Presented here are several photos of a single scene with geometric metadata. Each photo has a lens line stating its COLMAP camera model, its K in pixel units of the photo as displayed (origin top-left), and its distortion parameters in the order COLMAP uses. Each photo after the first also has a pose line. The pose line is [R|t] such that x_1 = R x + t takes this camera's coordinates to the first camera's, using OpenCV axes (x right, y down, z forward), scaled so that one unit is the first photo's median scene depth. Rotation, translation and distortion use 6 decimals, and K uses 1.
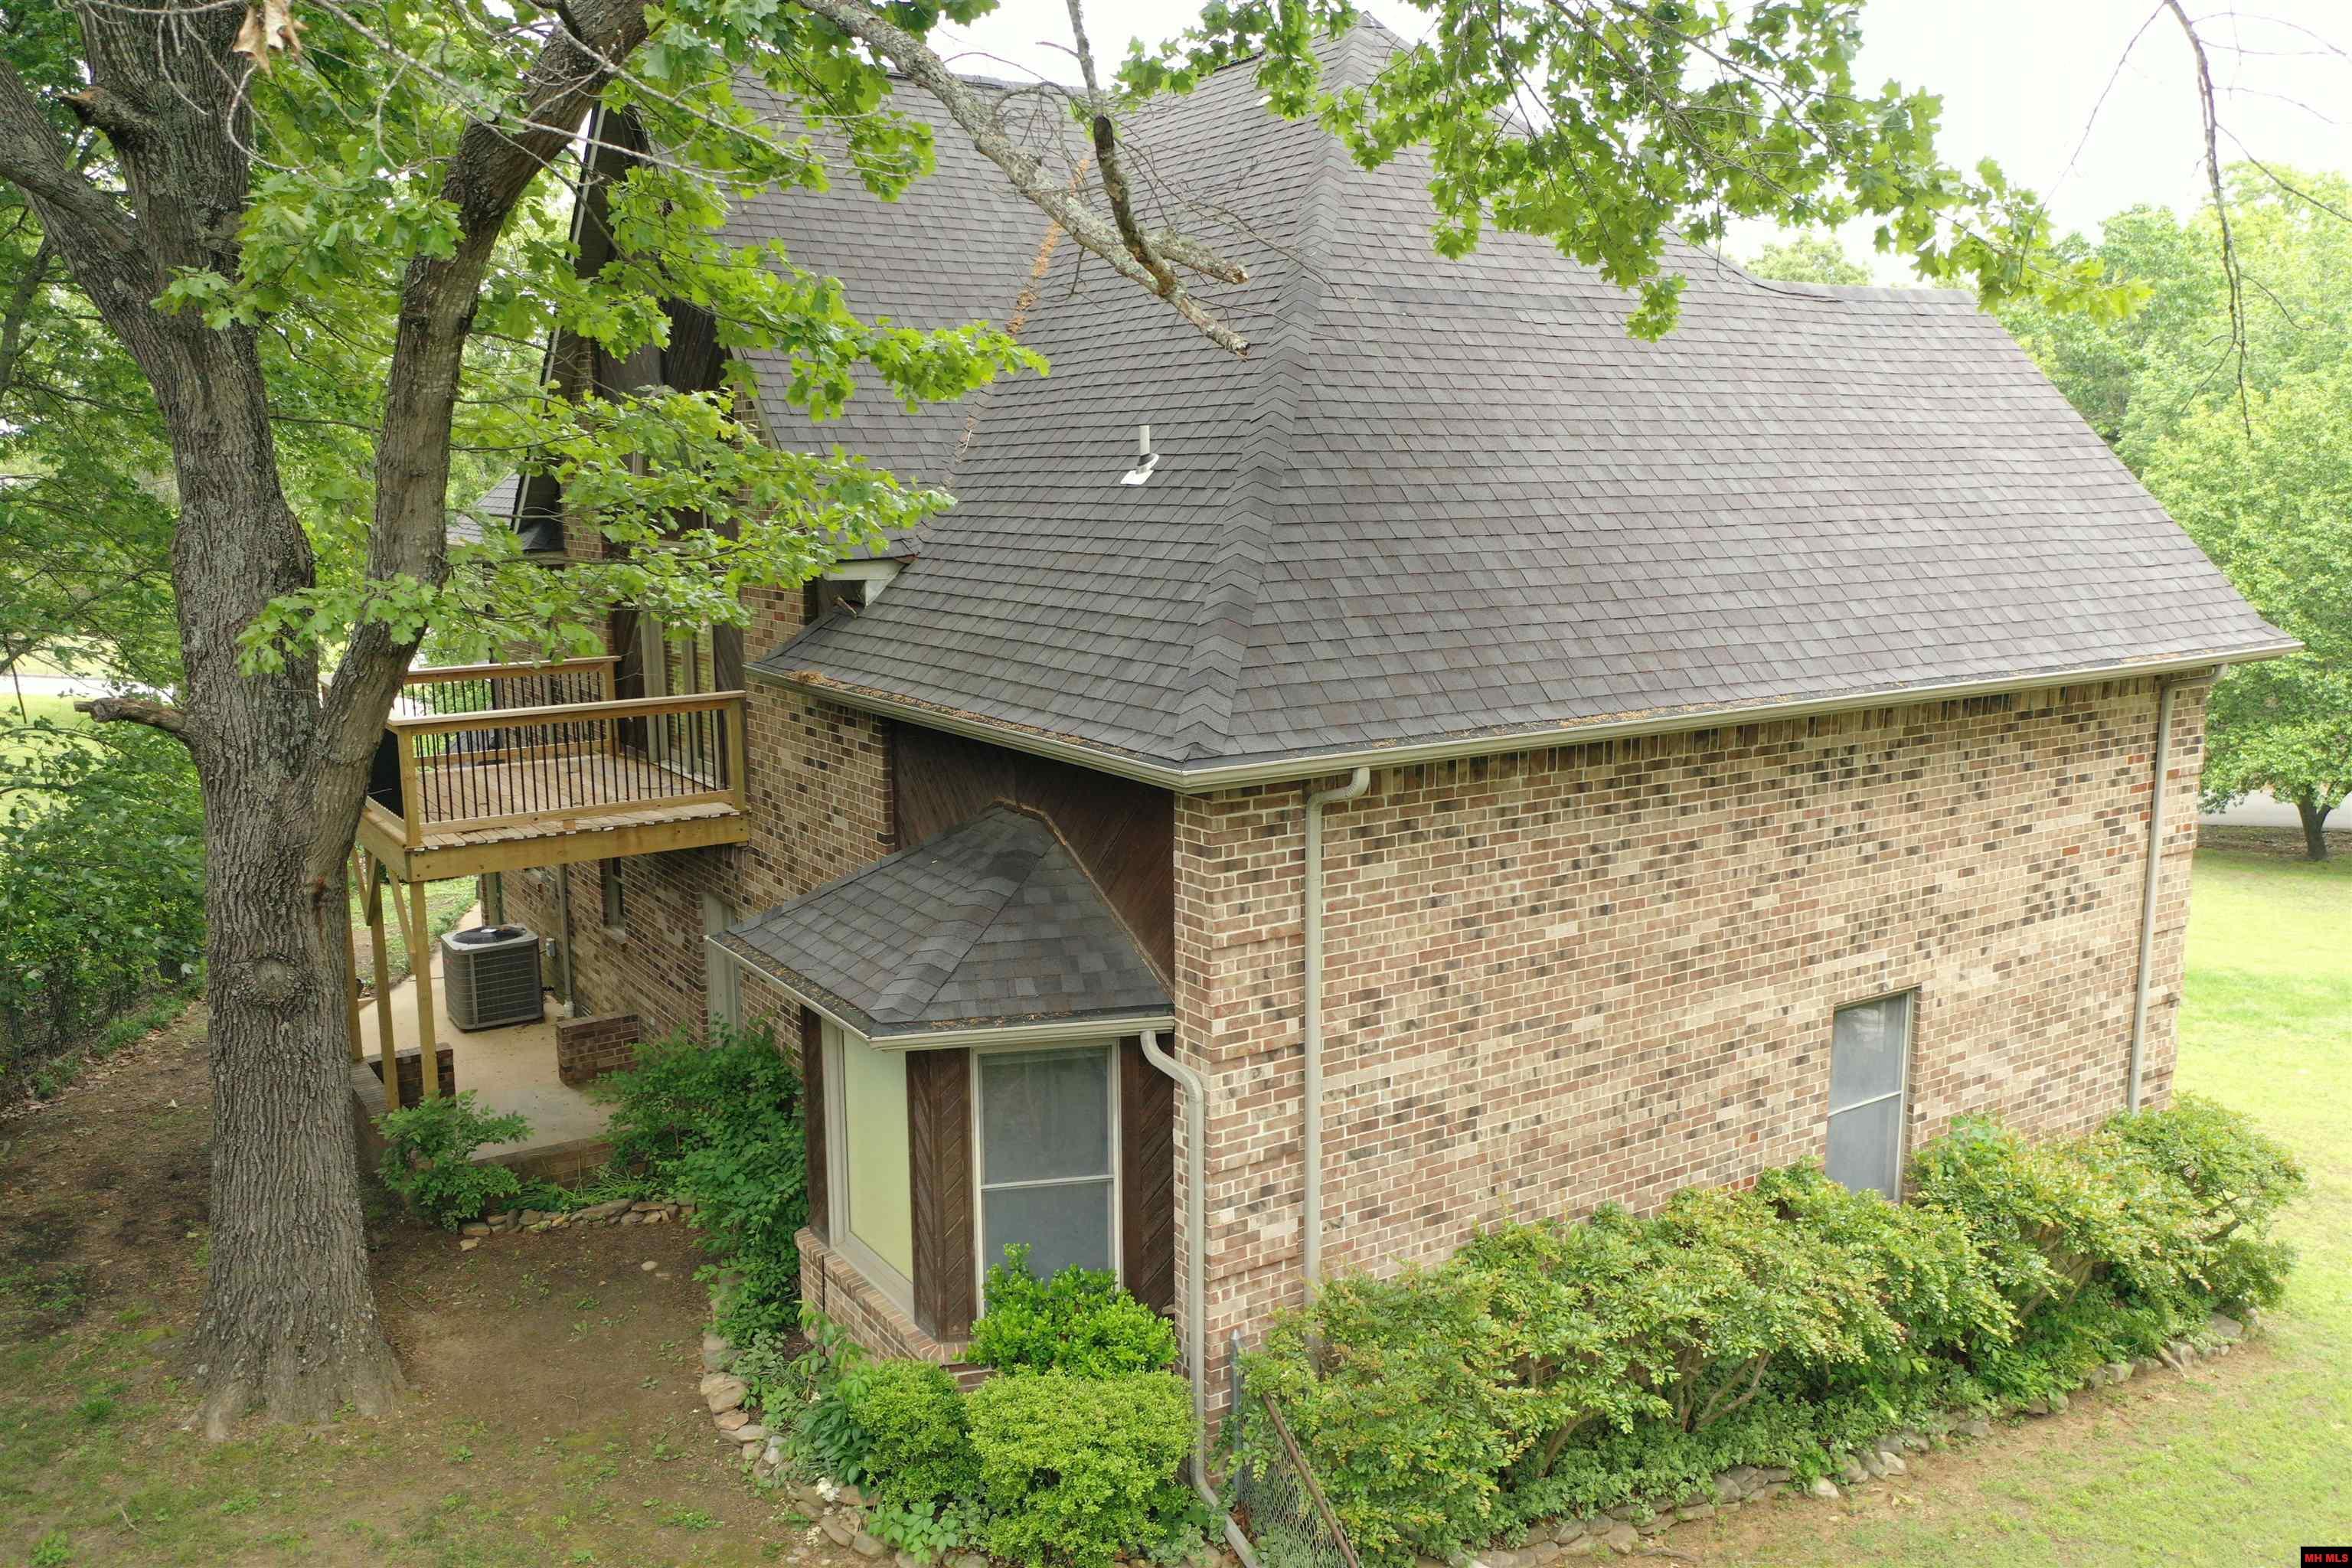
lens RADIAL K [[1847.1, 0, 1176.0], [0, 1847.1, 784.0], [0, 0, 1]] dist [0.005862, 0.009657]
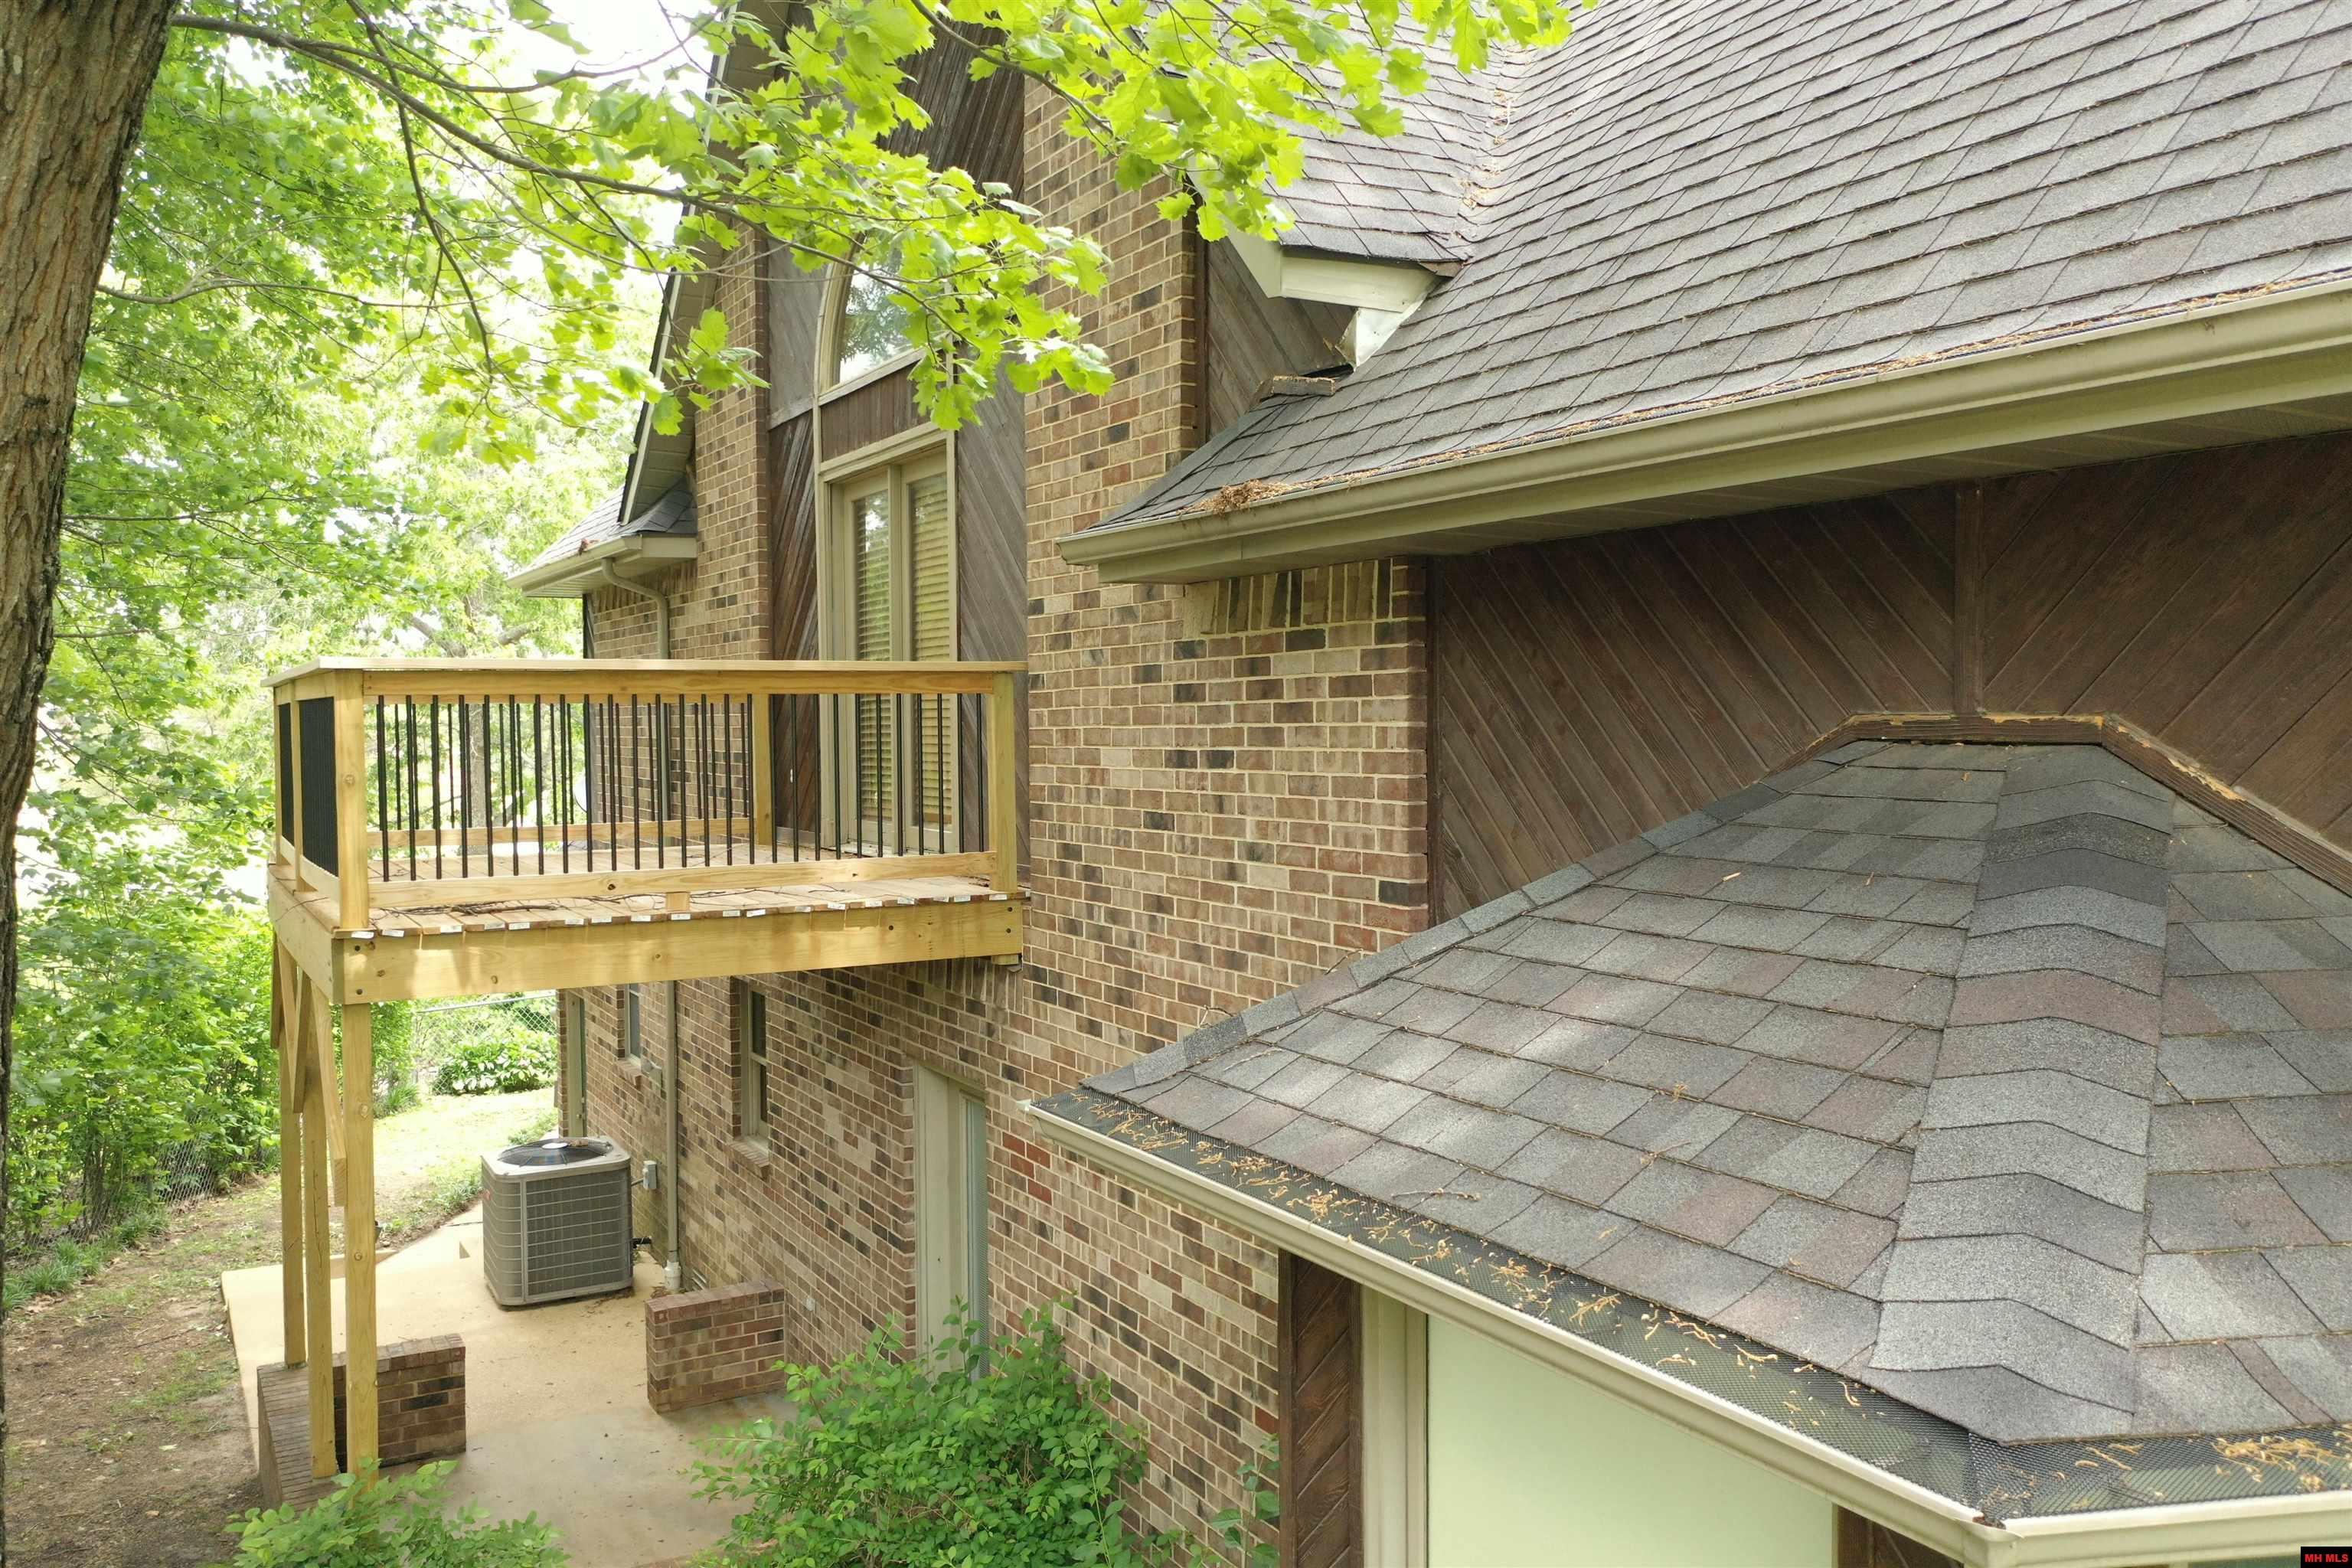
lens RADIAL K [[1862.7, 0, 1176.0], [0, 1862.7, 784.0], [0, 0, 1]] dist [0.004083, 0.006164]
pose [[0.997593, 0.002056, -0.069309, -0.134342], [-0.011346, 0.990928, -0.133913, 0.046358], [0.068405, 0.134378, 0.988566, 0.427480]]
